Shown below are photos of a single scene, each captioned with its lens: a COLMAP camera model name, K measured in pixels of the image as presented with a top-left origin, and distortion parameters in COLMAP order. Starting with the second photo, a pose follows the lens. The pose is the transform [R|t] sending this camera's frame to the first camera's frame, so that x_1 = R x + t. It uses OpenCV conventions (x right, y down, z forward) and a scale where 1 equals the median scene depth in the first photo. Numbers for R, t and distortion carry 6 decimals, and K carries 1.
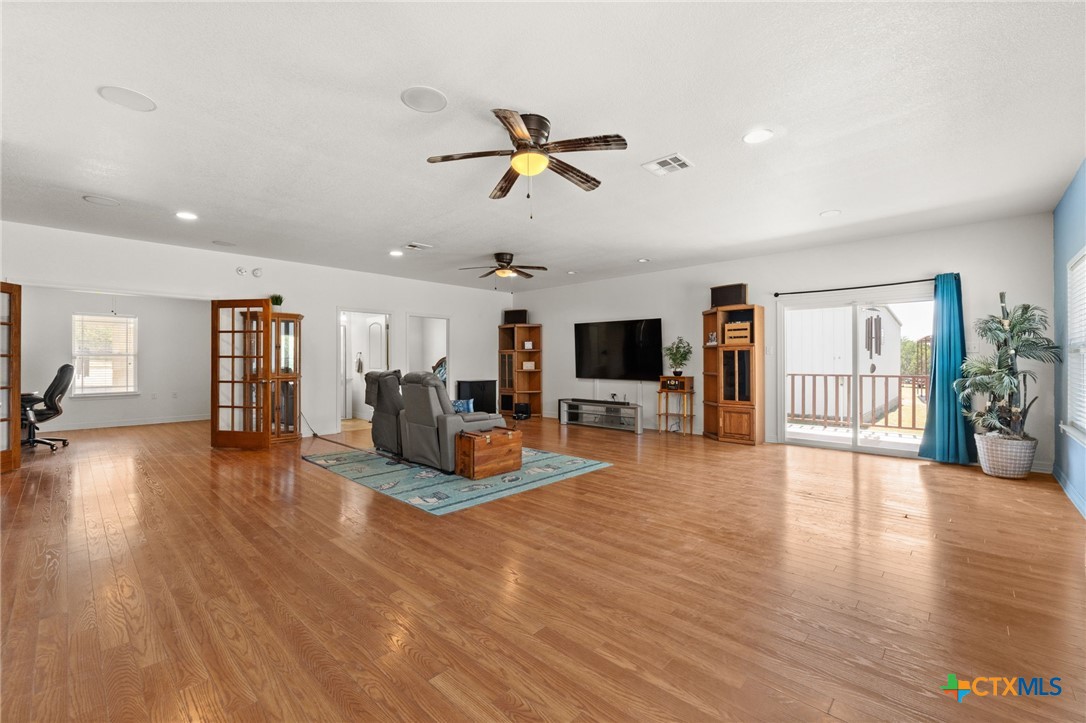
lens RADIAL K [[453.4, 0, 535.6], [0, 453.4, 359.3], [0, 0, 1]] dist [-0.009938, 0.001777]
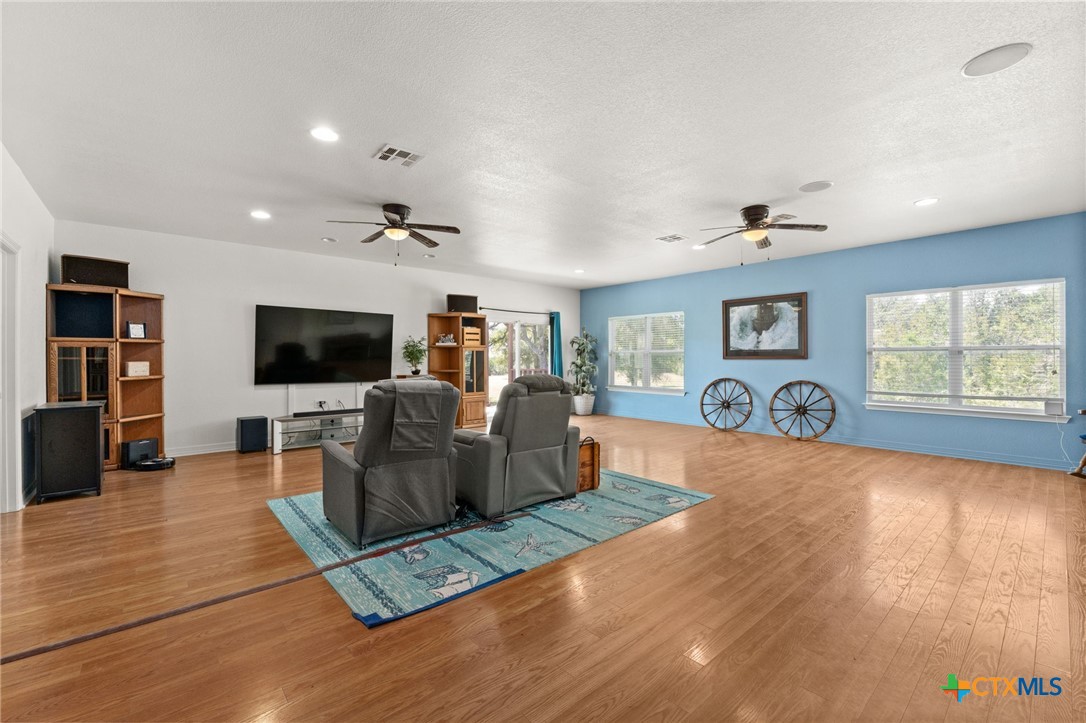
lens RADIAL K [[453.4, 0, 537.1], [0, 453.4, 358.7], [0, 0, 1]] dist [-0.009938, 0.001777]
pose [[0.098359, 0.000383, 0.995151, -0.699642], [-0.000910, 1.000000, -0.000295, 0.001647], [-0.995151, -0.000877, 0.098359, 0.674085]]
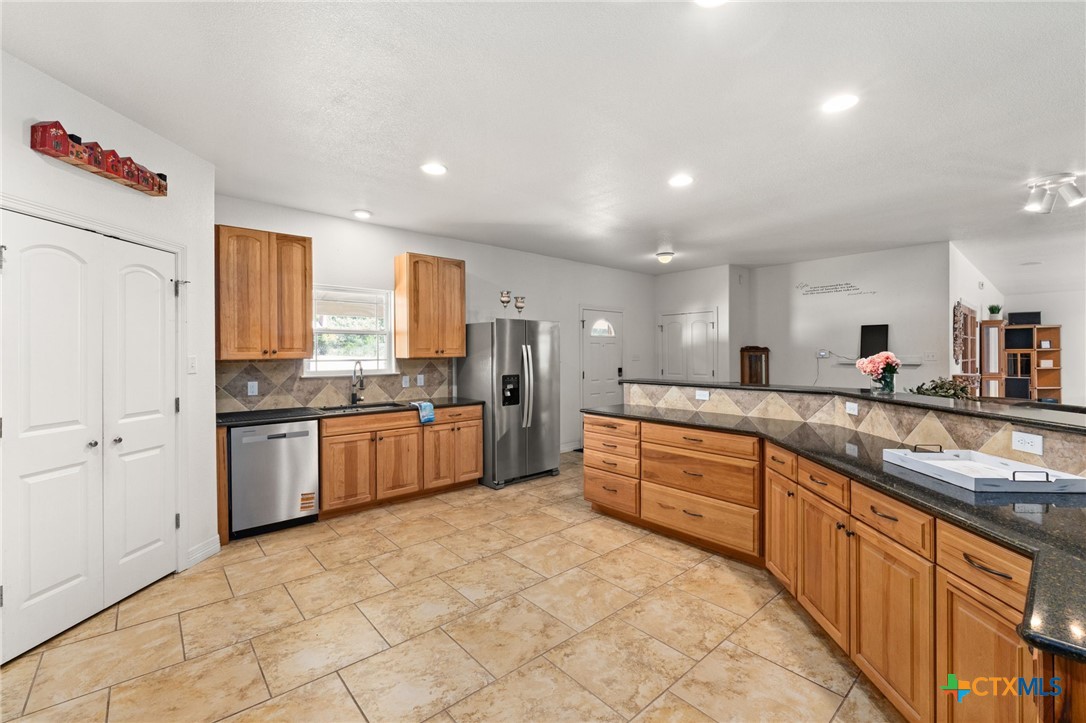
lens RADIAL K [[453.4, 0, 544.4], [0, 453.4, 355.8], [0, 0, 1]] dist [-0.009938, 0.001777]
pose [[0.993081, -0.004514, -0.117346, -1.509020], [0.005135, 0.999974, 0.004988, -0.022885], [0.117320, -0.005556, 0.993079, -0.278243]]
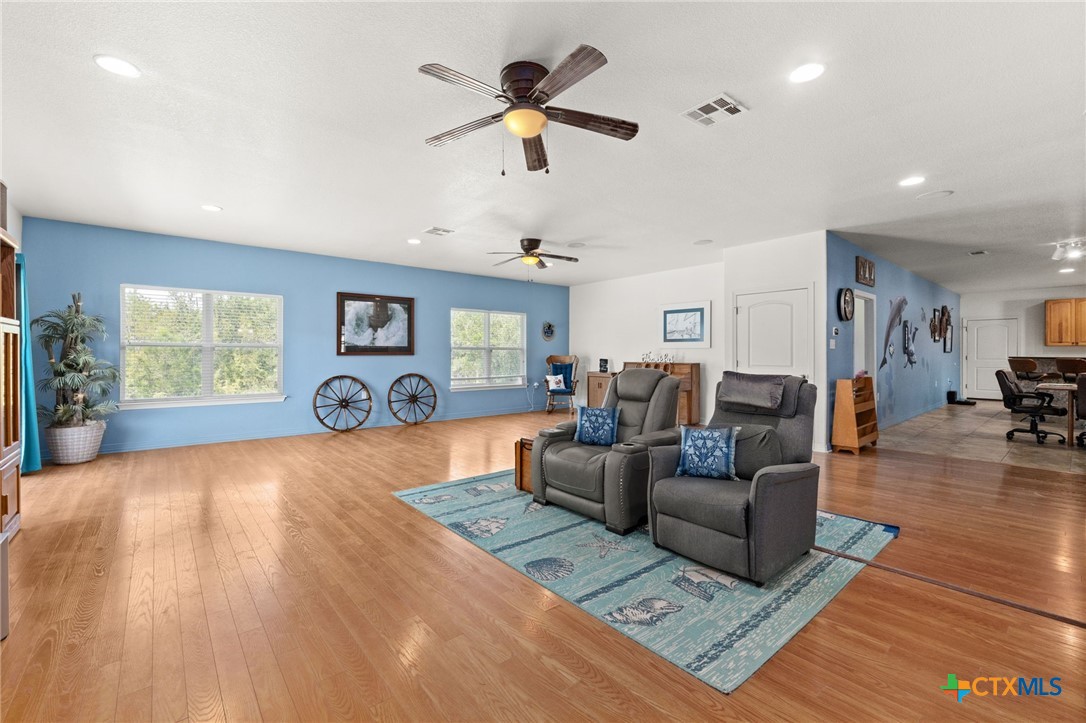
lens RADIAL K [[453.4, 0, 528.6], [0, 453.4, 370.4], [0, 0, 1]] dist [-0.009938, 0.001777]
pose [[-0.992248, -0.003231, 0.124233, -0.261665], [0.000943, 0.999437, 0.033525, 0.001939], [-0.124272, 0.033382, -0.991687, 1.134622]]
